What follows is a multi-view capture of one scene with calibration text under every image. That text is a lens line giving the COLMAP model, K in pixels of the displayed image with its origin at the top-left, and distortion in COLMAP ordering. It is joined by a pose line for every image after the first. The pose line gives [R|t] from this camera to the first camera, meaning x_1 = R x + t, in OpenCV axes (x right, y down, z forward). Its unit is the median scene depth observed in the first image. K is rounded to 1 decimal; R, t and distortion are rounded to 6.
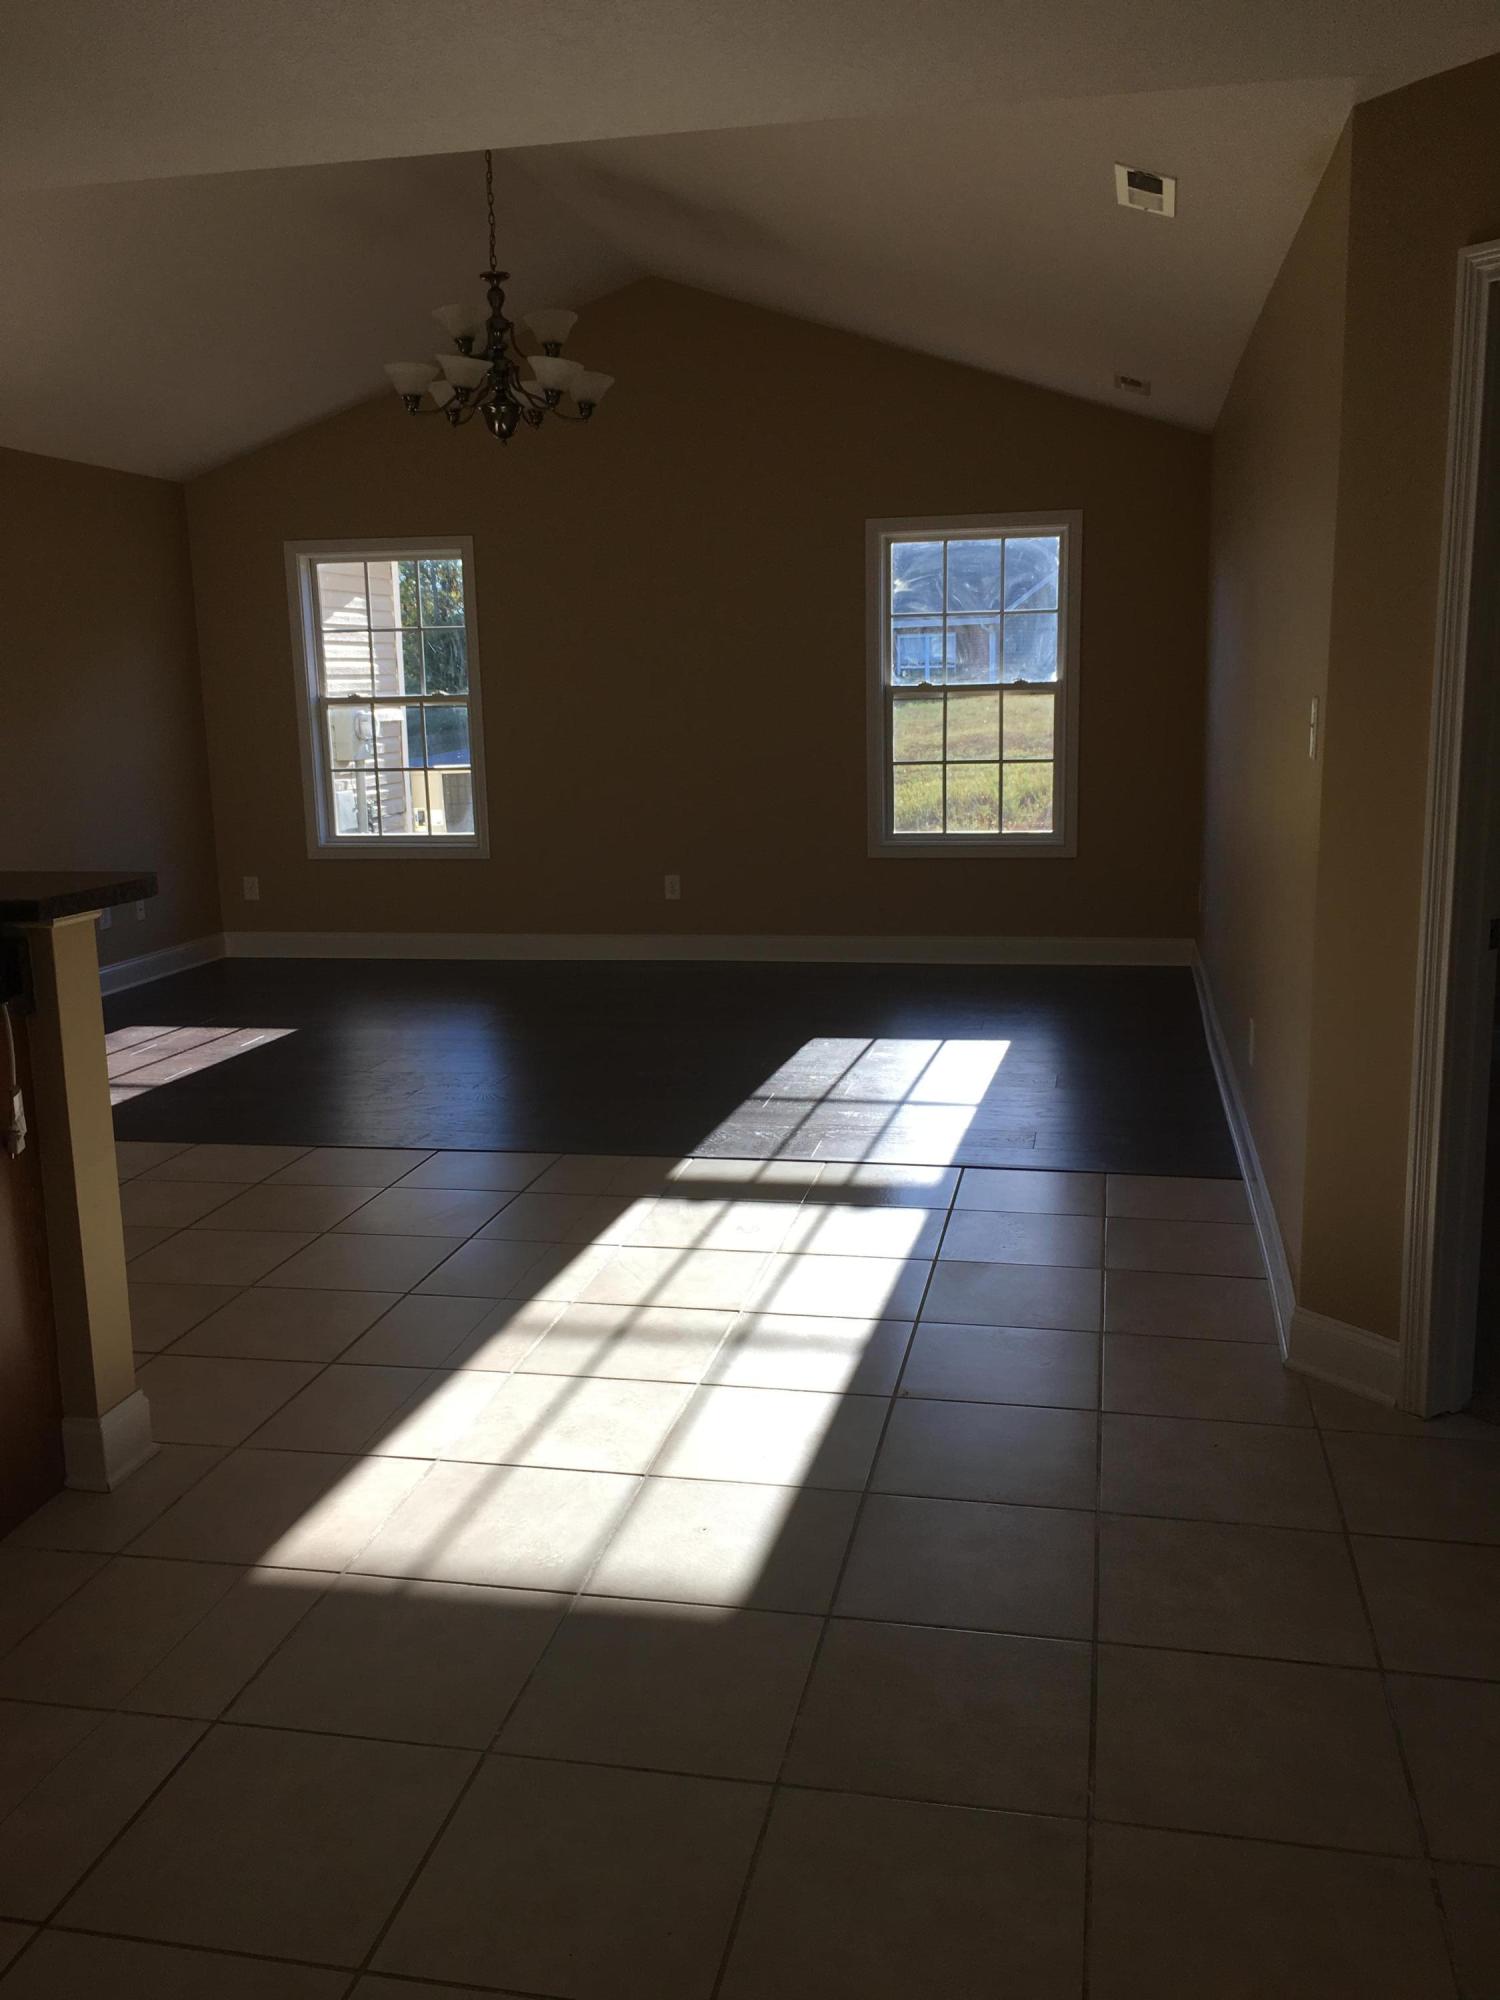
lens RADIAL K [[1725.8, 0, 750.0], [0, 1725.8, 1000.0], [0, 0, 1]] dist [0.083429, 0.000338]
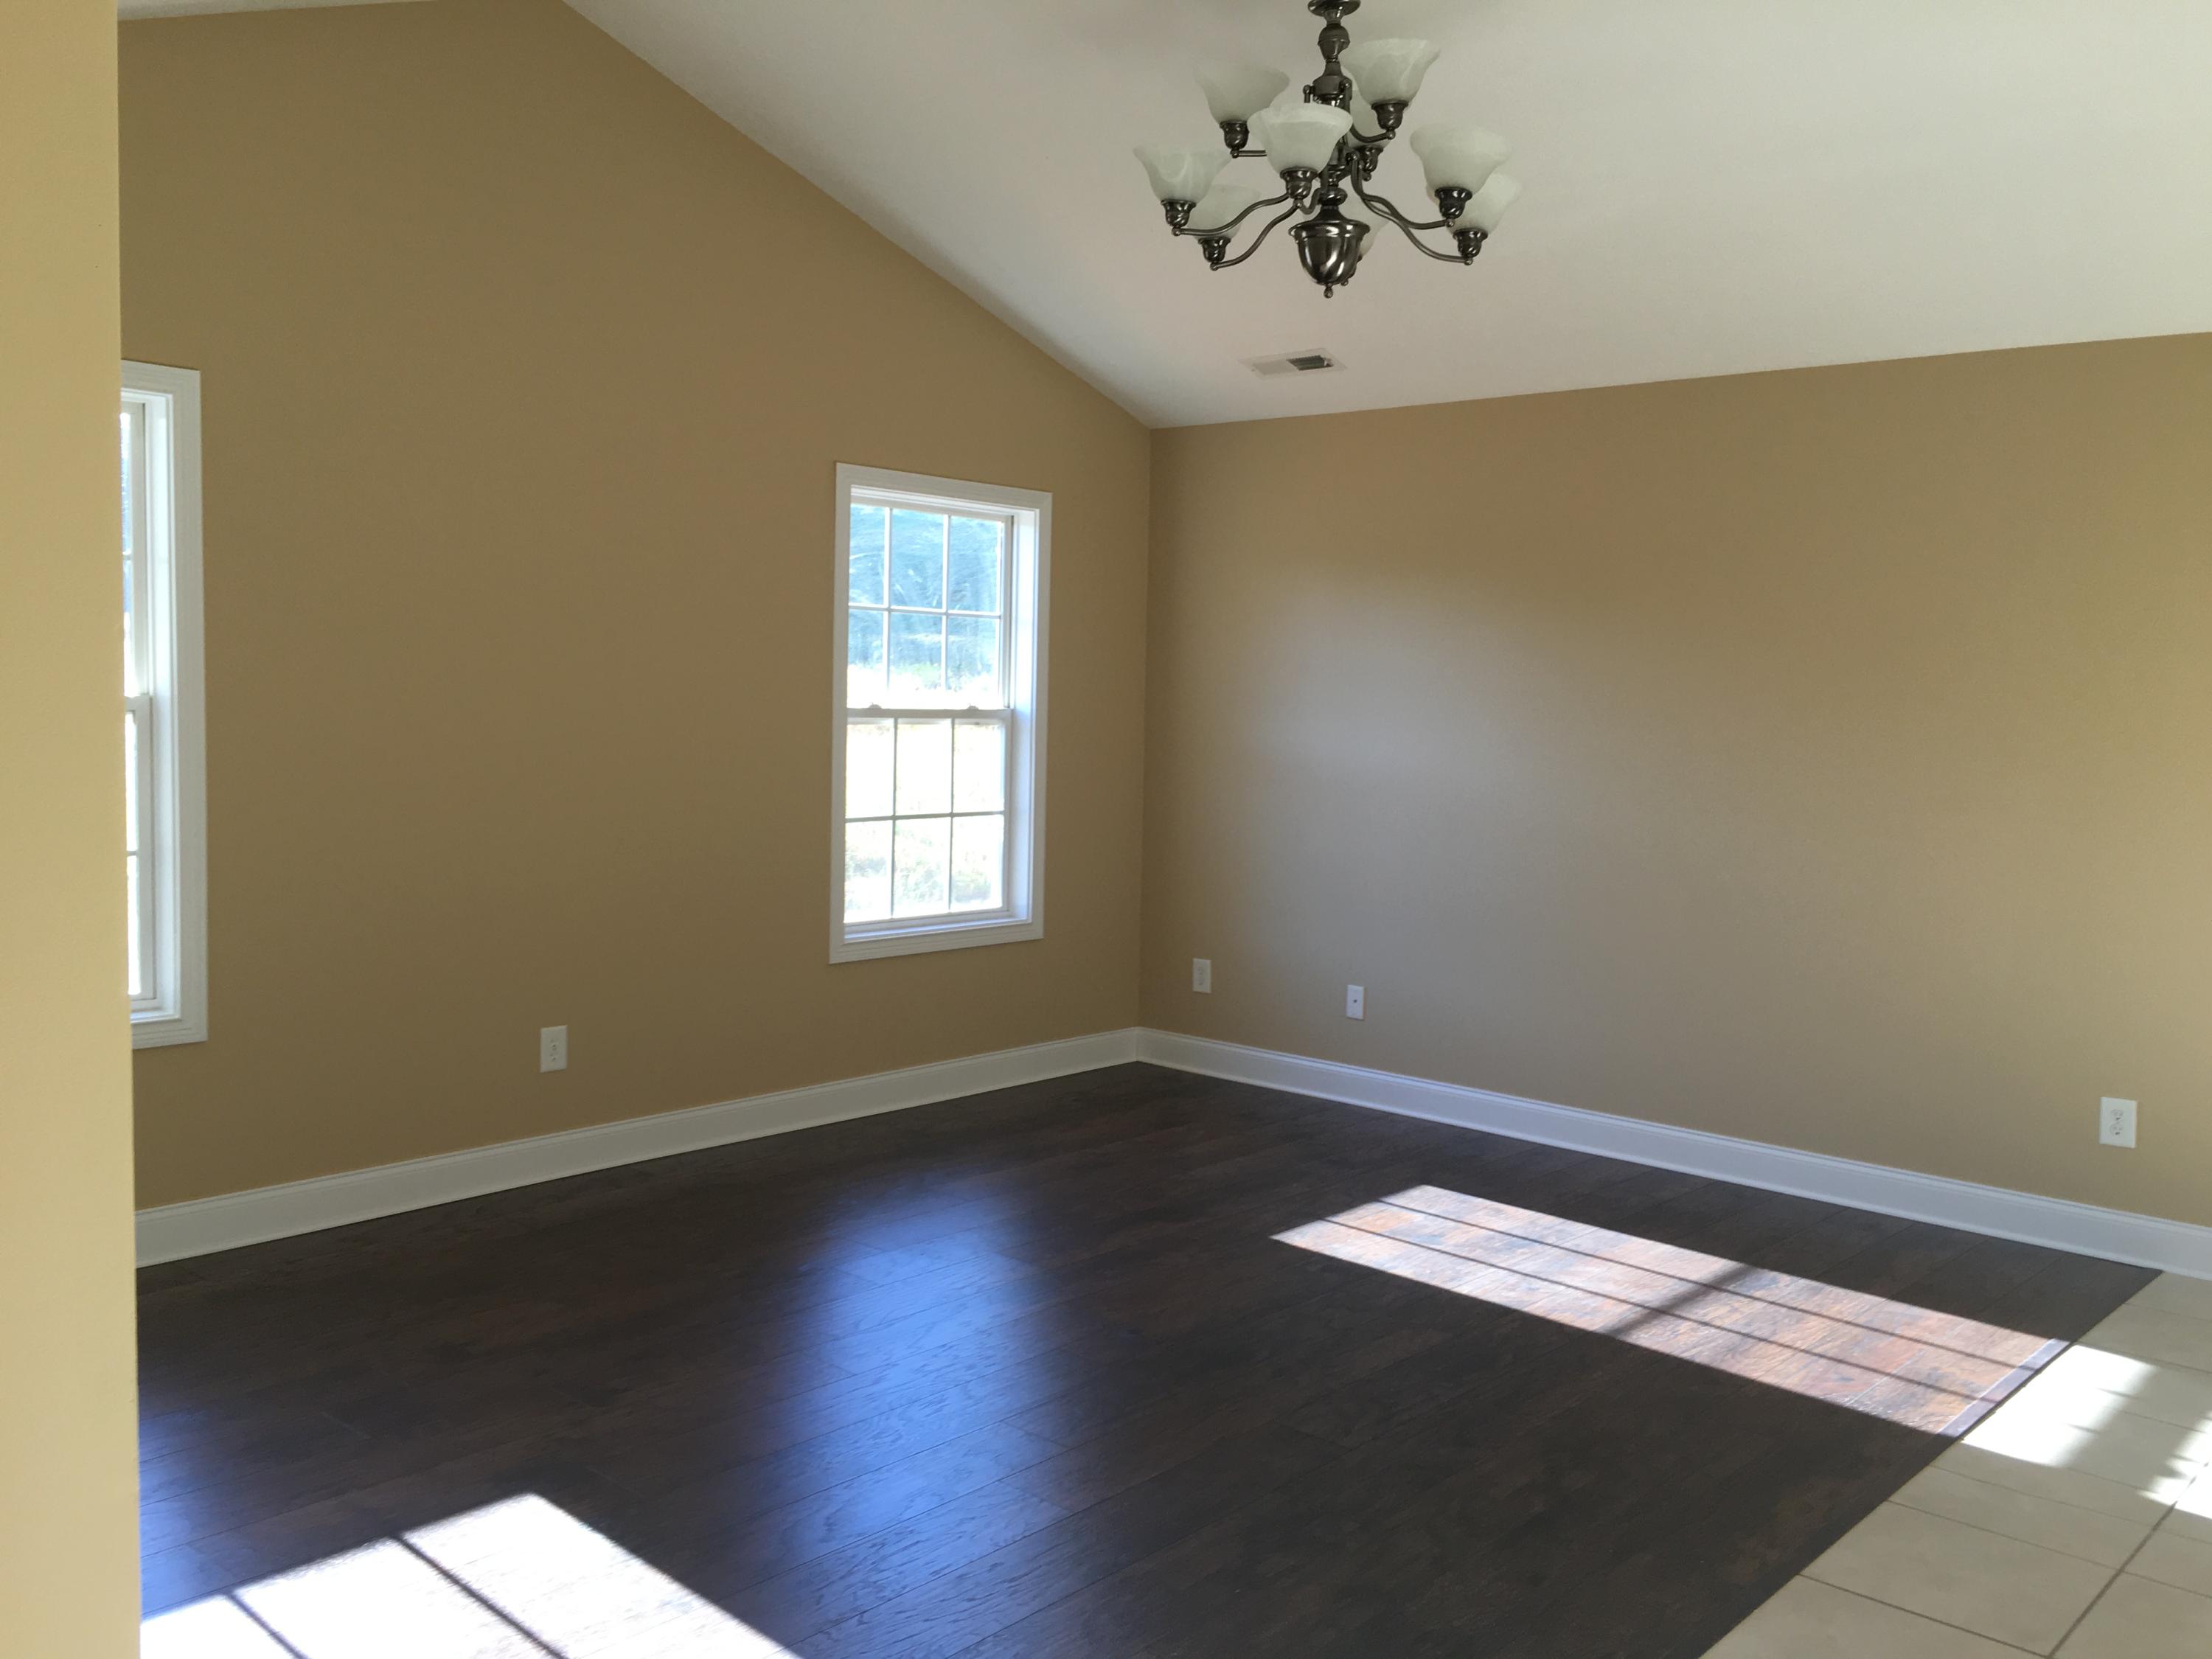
lens RADIAL K [[1908.8, 0, 1106.0], [0, 1908.8, 829.5], [0, 0, 1]] dist [0.083429, 0.000338]
pose [[0.477670, -0.028705, 0.878070, -0.528299], [0.126310, 0.991326, -0.036306, -0.095685], [-0.869412, 0.128251, 0.477153, 0.569363]]
